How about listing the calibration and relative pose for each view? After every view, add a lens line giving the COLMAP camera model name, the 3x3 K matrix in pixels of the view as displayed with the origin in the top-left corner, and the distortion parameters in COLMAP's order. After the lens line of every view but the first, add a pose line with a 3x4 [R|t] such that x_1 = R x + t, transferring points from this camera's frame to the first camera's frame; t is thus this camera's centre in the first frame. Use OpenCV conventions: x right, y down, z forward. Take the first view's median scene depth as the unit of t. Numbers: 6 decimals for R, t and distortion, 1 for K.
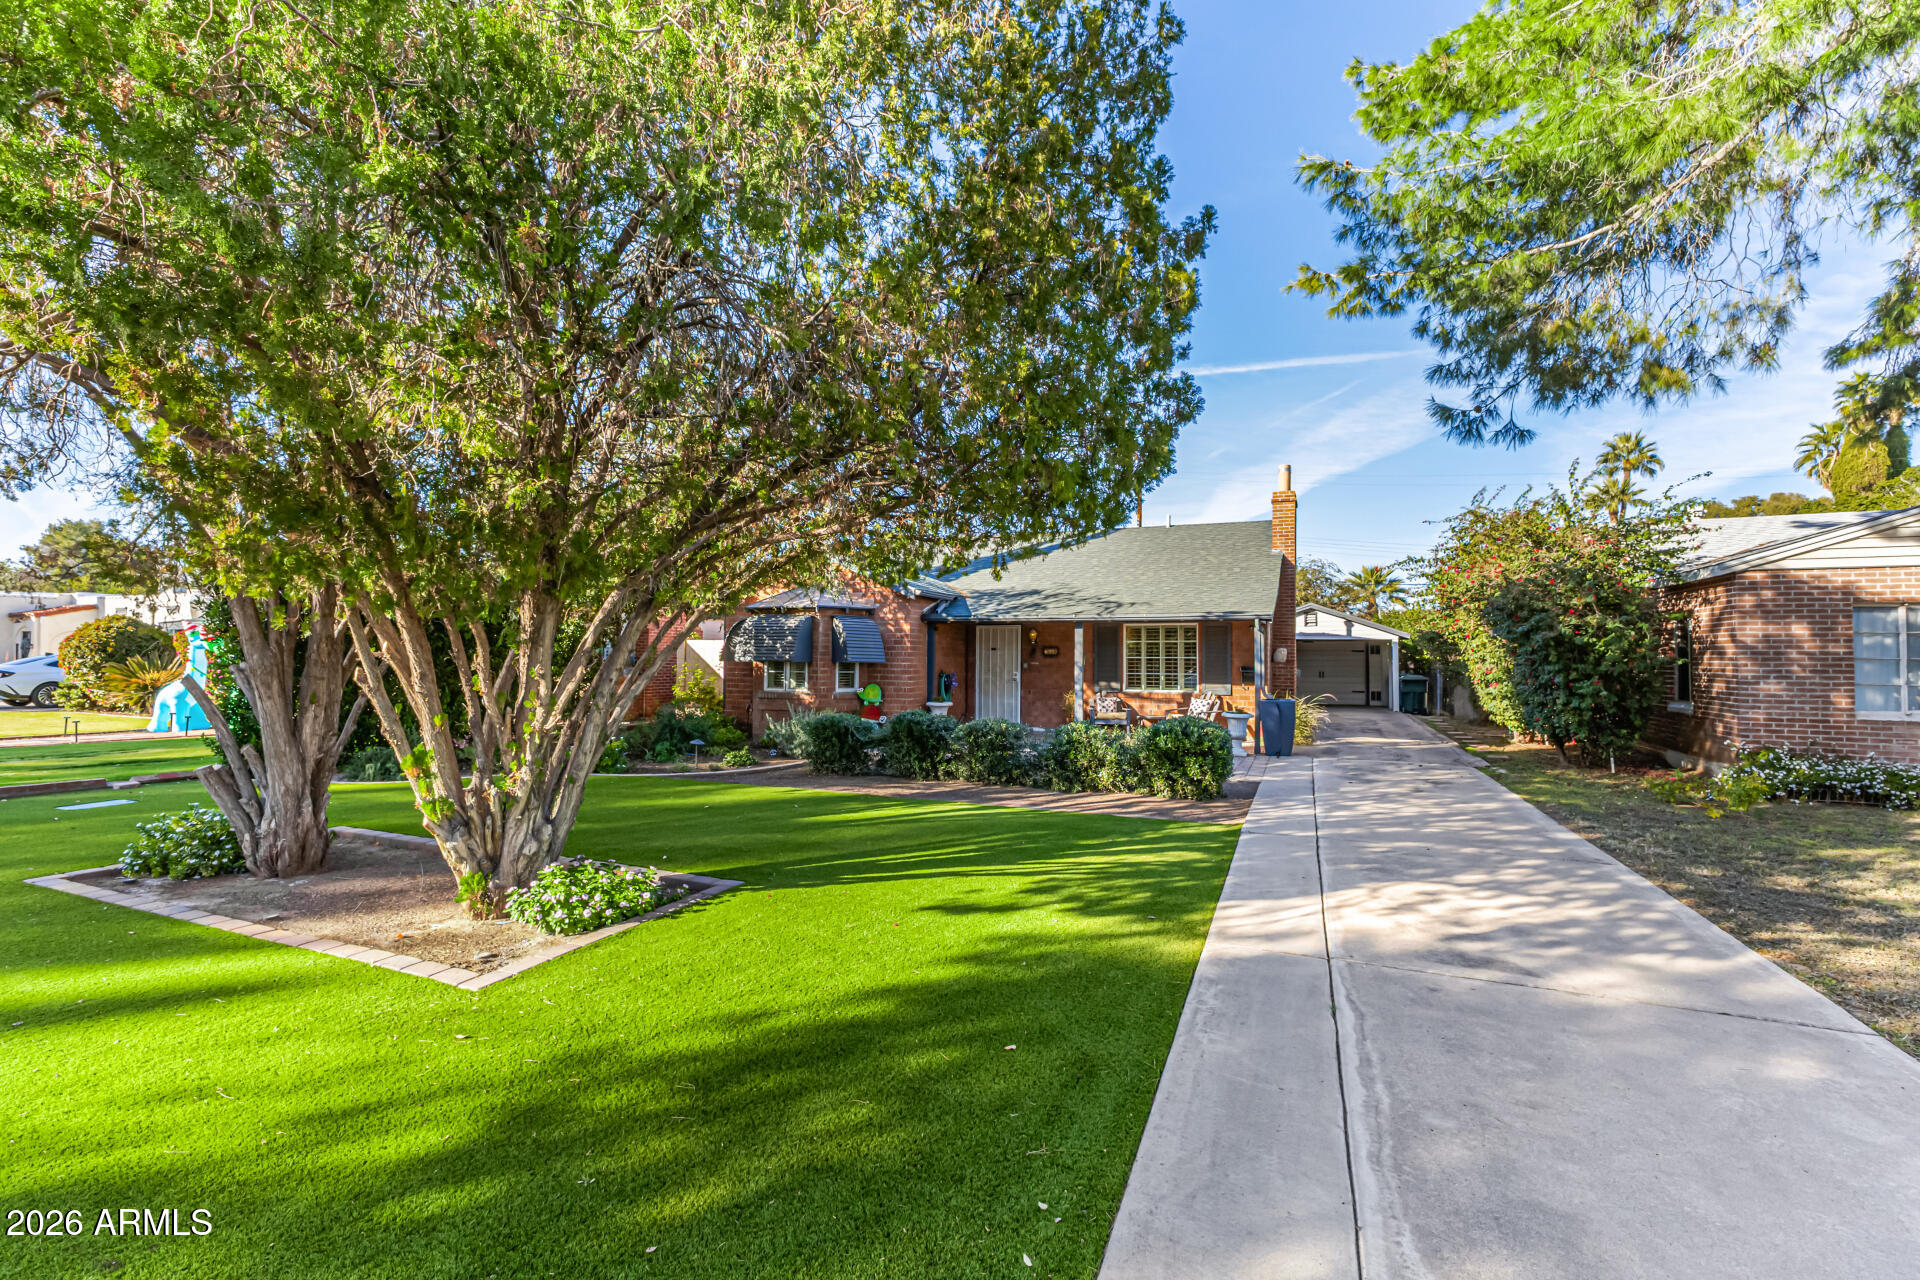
lens RADIAL K [[845.3, 0, 955.9], [0, 845.3, 655.4], [0, 0, 1]] dist [0.016764, 0.000840]
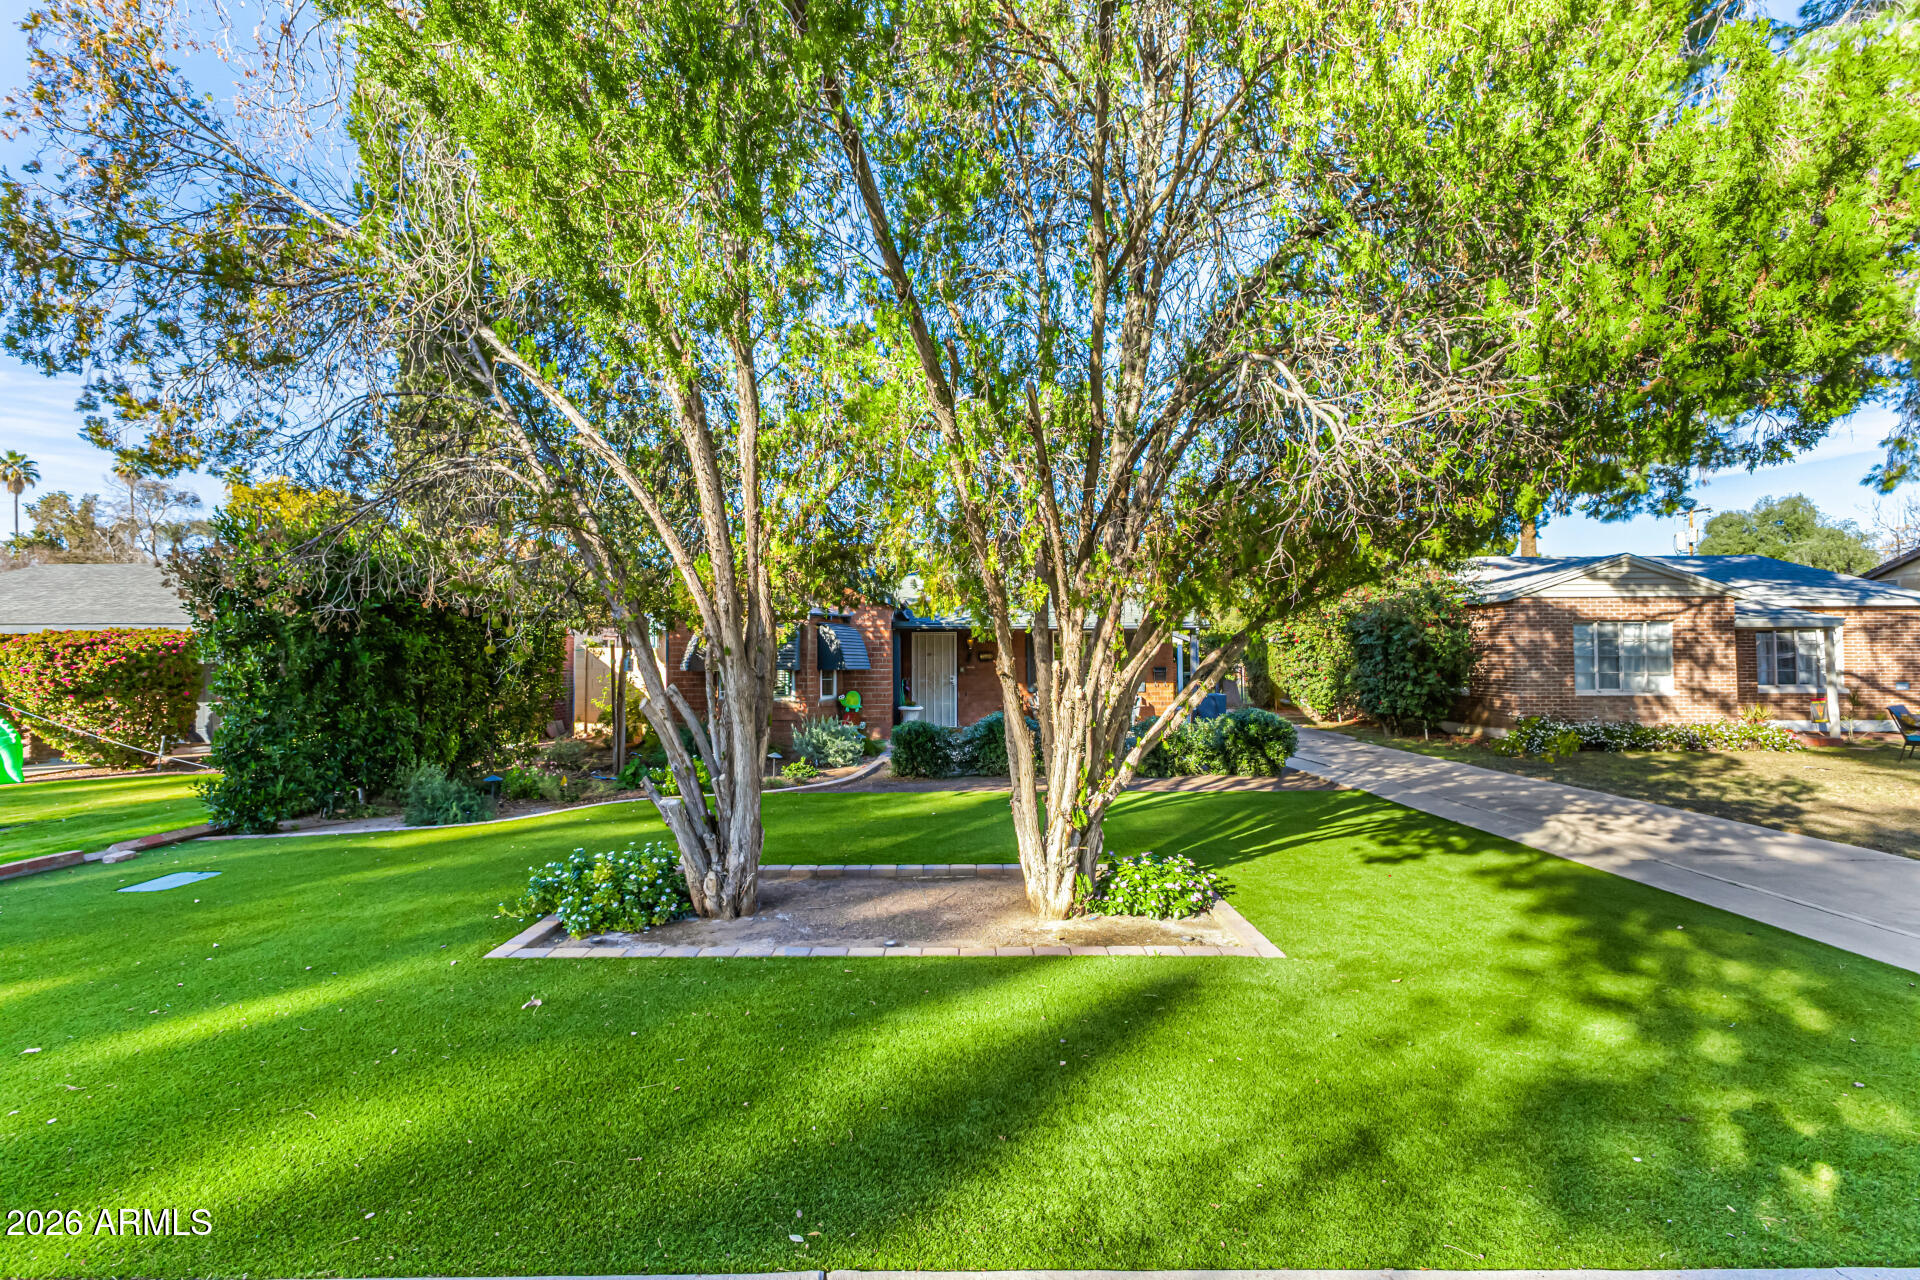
lens RADIAL K [[845.3, 0, 955.9], [0, 845.3, 655.4], [0, 0, 1]] dist [0.016764, 0.000840]
pose [[0.910990, -0.011407, 0.412271, -0.611215], [0.012665, 0.999920, -0.000319, -0.009435], [-0.412234, 0.005512, 0.911061, 0.054601]]
